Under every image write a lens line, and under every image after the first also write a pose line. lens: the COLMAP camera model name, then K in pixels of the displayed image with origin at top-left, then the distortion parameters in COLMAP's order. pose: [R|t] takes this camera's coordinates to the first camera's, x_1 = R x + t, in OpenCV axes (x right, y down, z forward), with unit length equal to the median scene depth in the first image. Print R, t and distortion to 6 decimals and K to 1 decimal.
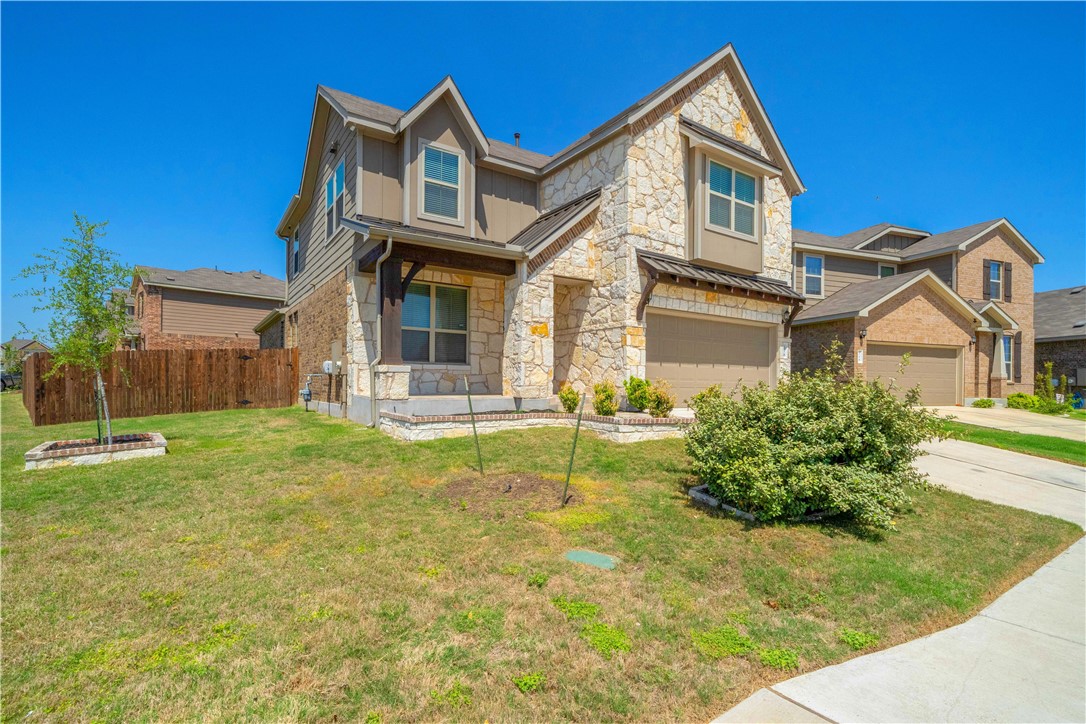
lens RADIAL K [[505.3, 0, 541.5], [0, 505.3, 387.3], [0, 0, 1]] dist [0.000423, 0.000112]
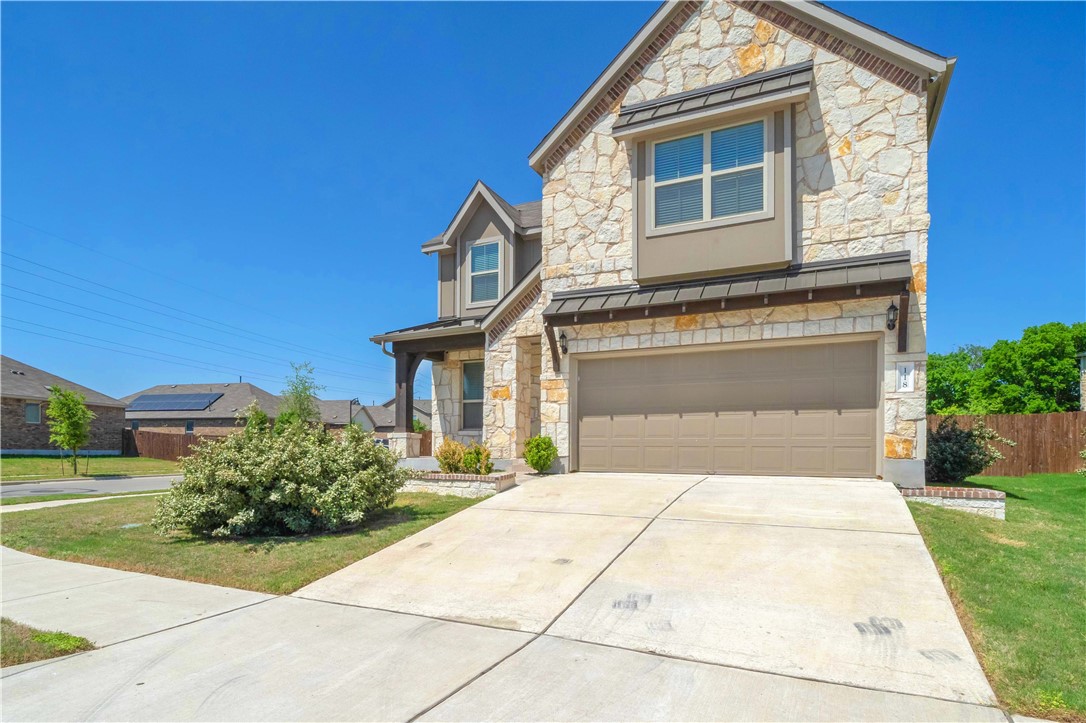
lens RADIAL K [[616.7, 0, 542.0], [0, 616.7, 452.4], [0, 0, 1]] dist [-0.002243, -0.000120]
pose [[0.503510, -0.011260, -0.863916, 1.078965], [-0.004060, 0.999873, -0.015398, 0.025945], [0.863980, 0.011260, 0.503401, 0.413752]]
